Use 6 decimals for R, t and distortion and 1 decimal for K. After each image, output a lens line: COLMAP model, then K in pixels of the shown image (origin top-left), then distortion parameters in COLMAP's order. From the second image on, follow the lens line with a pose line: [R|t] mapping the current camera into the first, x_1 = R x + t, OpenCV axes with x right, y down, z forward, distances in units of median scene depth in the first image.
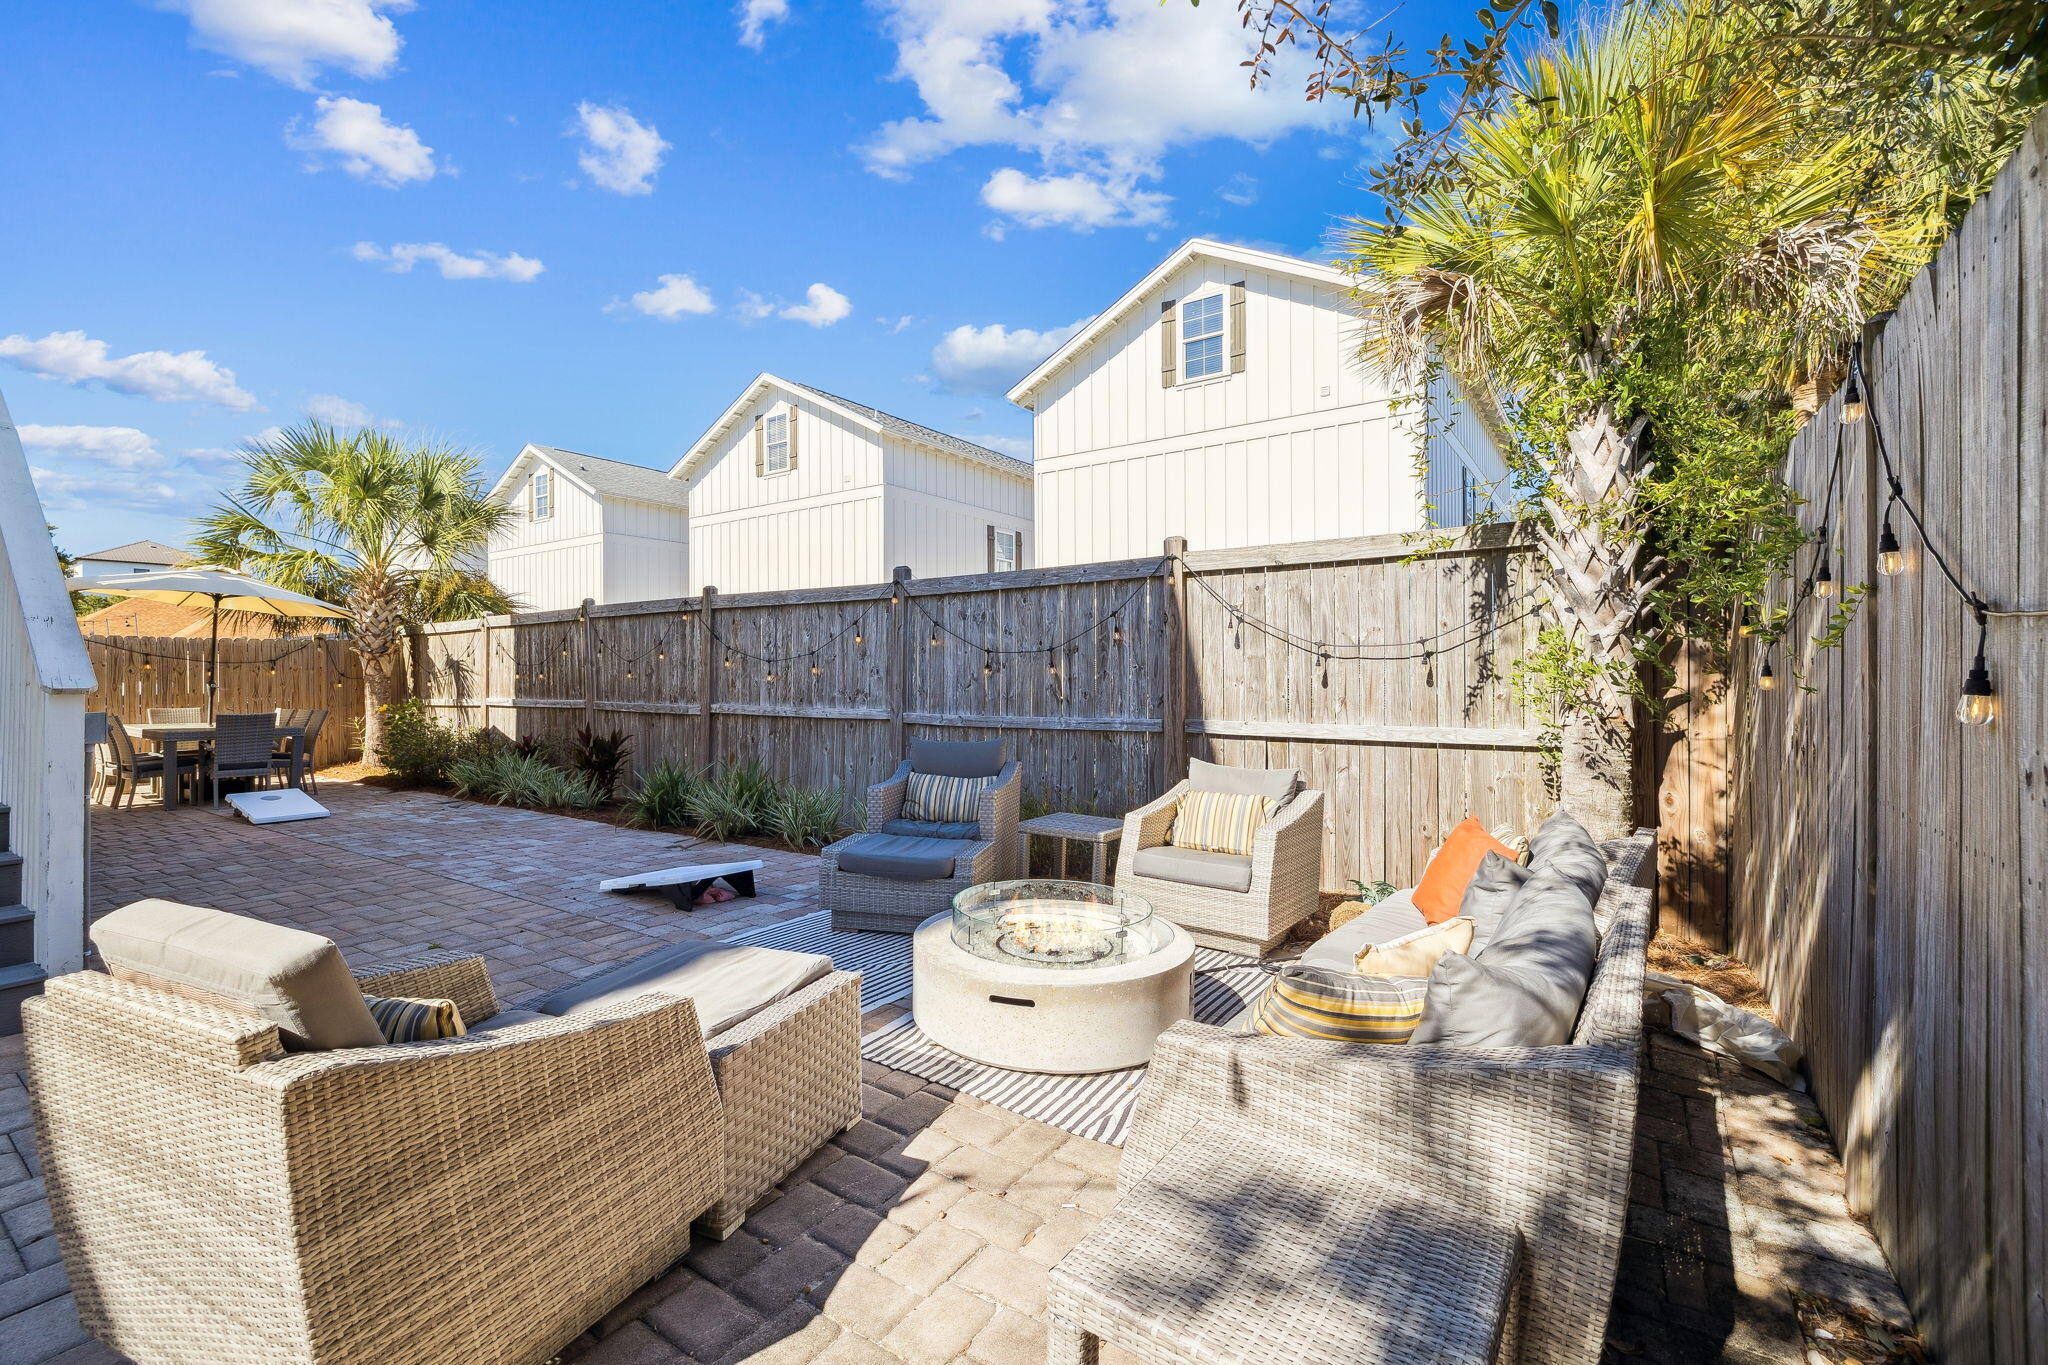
lens RADIAL K [[858.0, 0, 1024.0], [0, 858.0, 682.5], [0, 0, 1]] dist [-0.000267, 0.000541]
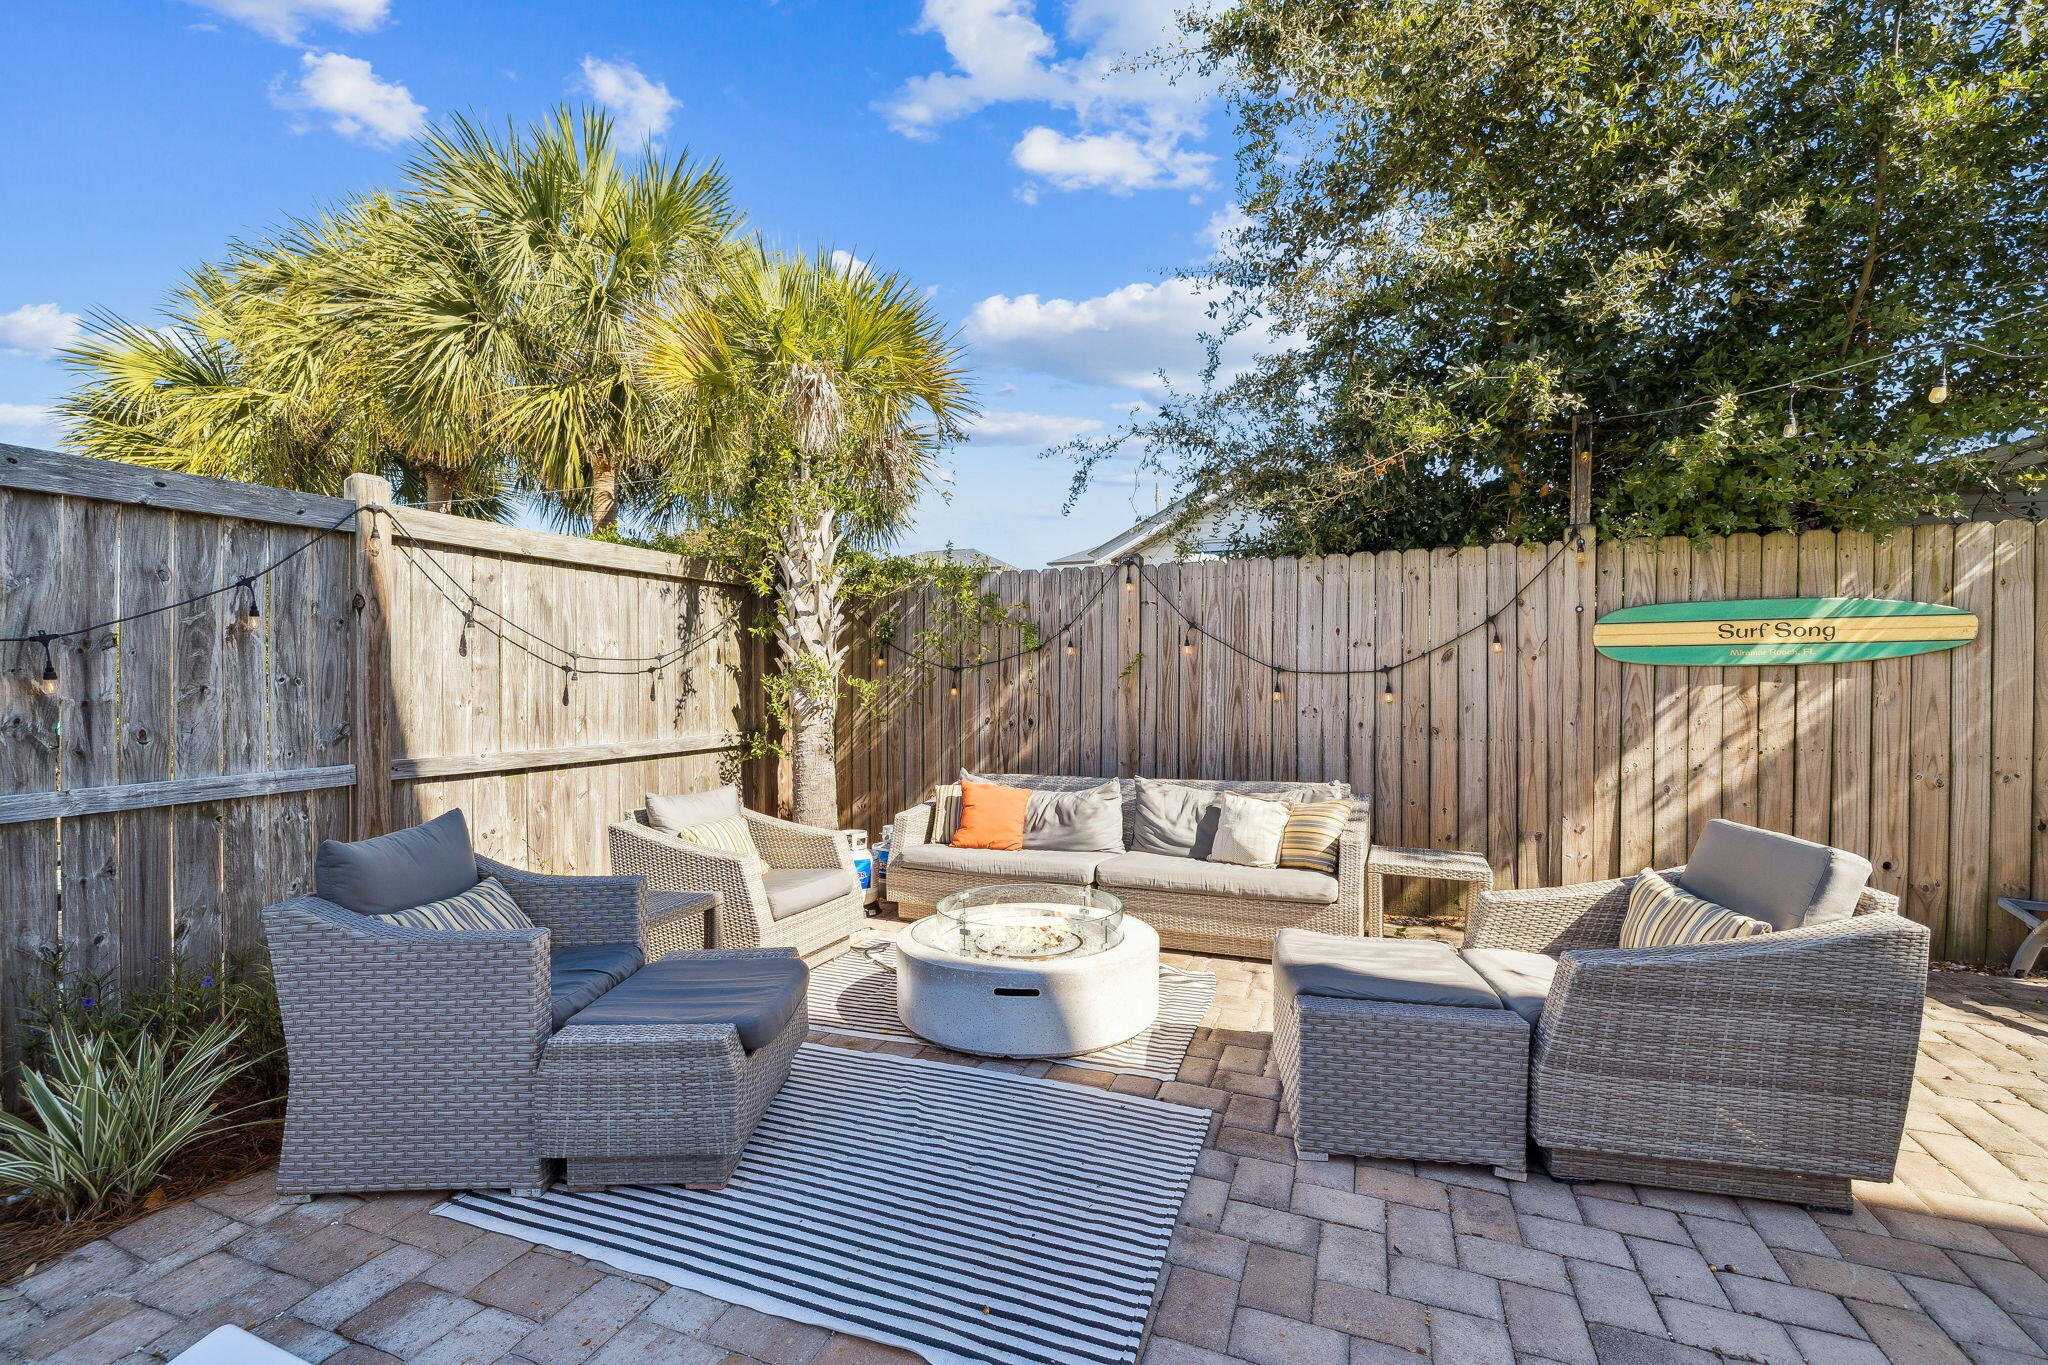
lens RADIAL K [[858.0, 0, 1024.0], [0, 858.0, 682.5], [0, 0, 1]] dist [-0.000267, 0.000541]
pose [[-0.201755, 0.003050, 0.979431, -0.595056], [0.013790, 0.999905, -0.000273, -0.010380], [-0.979339, 0.013451, -0.201778, 0.717622]]
